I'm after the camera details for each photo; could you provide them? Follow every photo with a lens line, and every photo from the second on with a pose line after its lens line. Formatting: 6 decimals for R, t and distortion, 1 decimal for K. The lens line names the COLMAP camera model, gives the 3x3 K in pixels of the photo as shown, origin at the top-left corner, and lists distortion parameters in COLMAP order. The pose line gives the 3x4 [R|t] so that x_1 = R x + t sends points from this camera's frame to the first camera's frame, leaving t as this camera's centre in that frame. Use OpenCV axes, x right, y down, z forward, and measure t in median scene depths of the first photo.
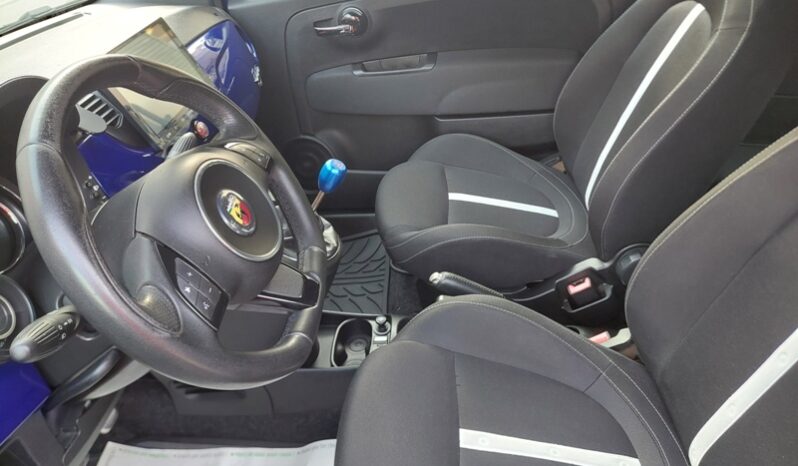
lens RADIAL K [[575.1, 0, 410.6], [0, 575.1, 224.0], [0, 0, 1]] dist [0.062835, -0.059633]
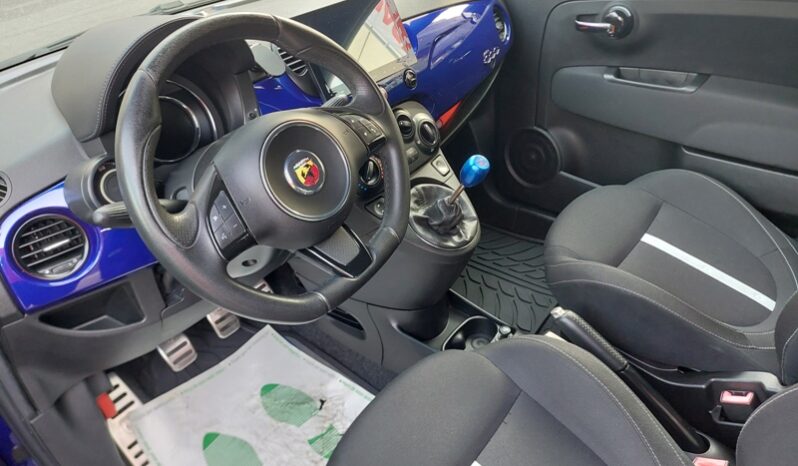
lens RADIAL K [[578.4, 0, 399.1], [0, 578.4, 235.5], [0, 0, 1]] dist [0.052677, -0.063209]
pose [[0.814730, 0.353931, -0.459291, 0.187829], [-0.328928, 0.934425, 0.136590, -0.054746], [0.477516, 0.039790, 0.877722, 0.050519]]
